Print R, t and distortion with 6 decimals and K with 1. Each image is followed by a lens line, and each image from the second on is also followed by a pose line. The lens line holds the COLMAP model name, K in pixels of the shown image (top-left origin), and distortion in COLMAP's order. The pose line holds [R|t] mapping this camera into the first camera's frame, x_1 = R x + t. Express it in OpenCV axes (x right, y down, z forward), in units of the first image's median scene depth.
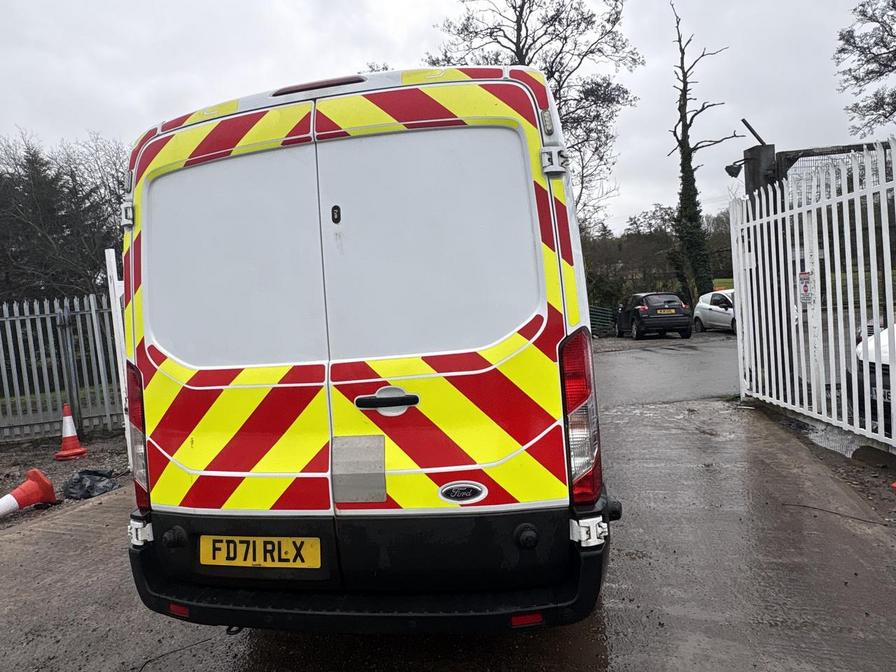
lens RADIAL K [[542.6, 0, 447.1], [0, 542.6, 325.9], [0, 0, 1]] dist [0.000019, 0.001505]
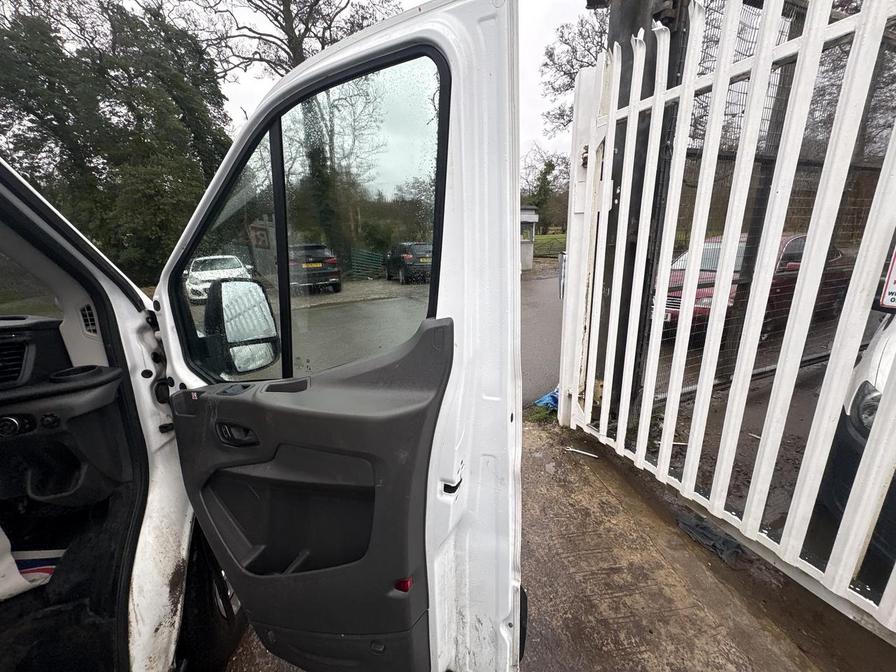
lens RADIAL K [[354.2, 0, 448.0], [0, 354.2, 336.0], [0, 0, 1]] dist [-0.000791, -0.000293]
pose [[0.894830, -0.069259, 0.441002, 0.945899], [-0.021718, 0.979967, 0.197971, -0.166169], [-0.445879, -0.186728, 0.875400, 2.719535]]
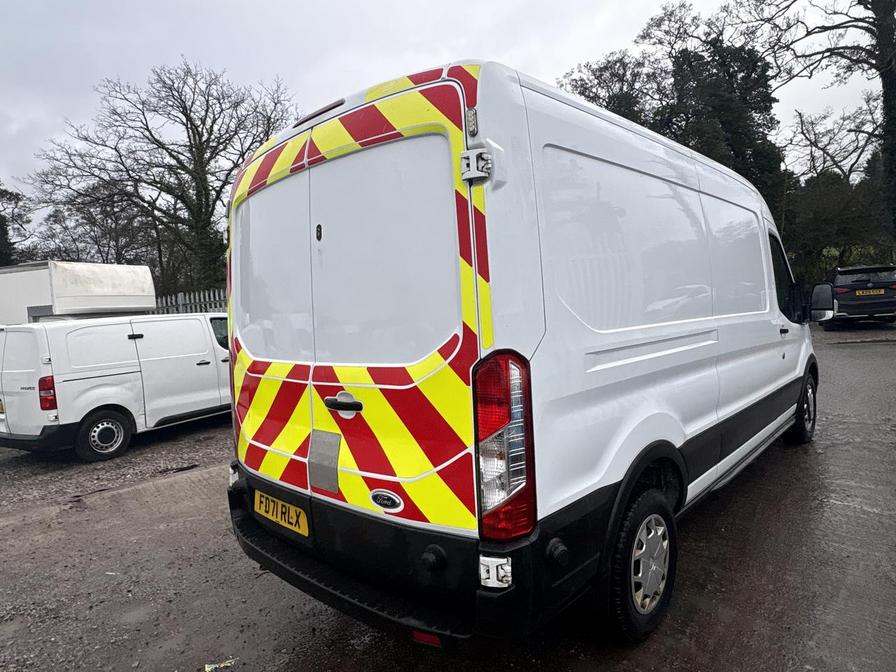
lens RADIAL K [[545.3, 0, 446.8], [0, 545.3, 331.5], [0, 0, 1]] dist [0.001063, -0.002386]
pose [[0.849038, 0.050945, -0.525869, 0.622356], [-0.013591, 0.997117, 0.074656, -0.091067], [0.528156, -0.056239, 0.847283, 0.180406]]
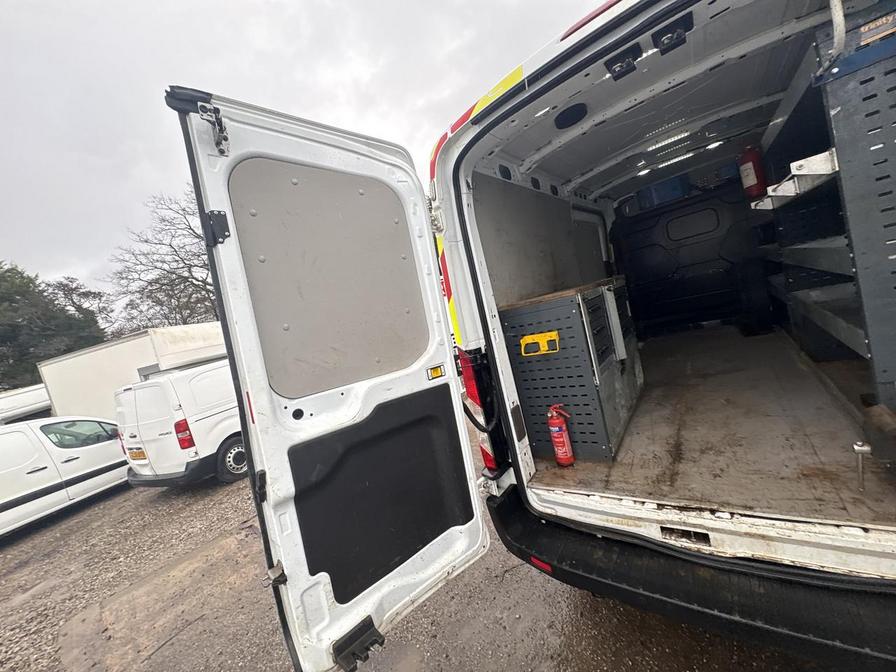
lens RADIAL K [[358.6, 0, 448.5], [0, 358.6, 337.3], [0, 0, 1]] dist [-0.000758, 0.000171]
pose [[0.887268, -0.106962, -0.448681, -0.292324], [0.166828, 0.981304, 0.095969, -0.040526], [0.430028, -0.160003, 0.888524, 0.349993]]
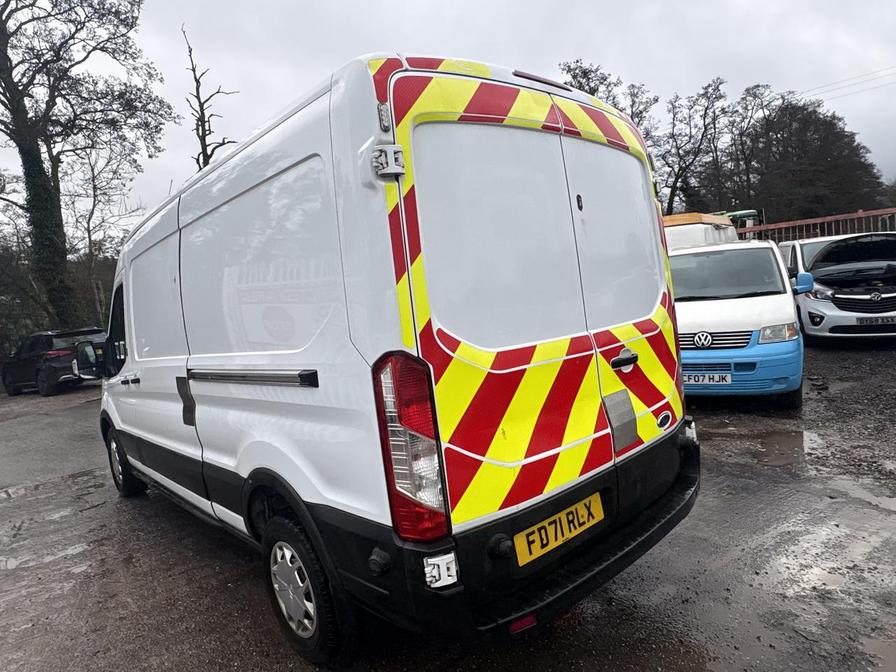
lens RADIAL K [[545.3, 0, 446.8], [0, 545.3, 331.5], [0, 0, 1]] dist [0.001063, -0.002386]
pose [[0.606635, -0.038401, 0.794053, -1.297188], [0.076800, 0.996992, -0.010459, 0.053857], [-0.791262, 0.067328, 0.607759, 0.550839]]
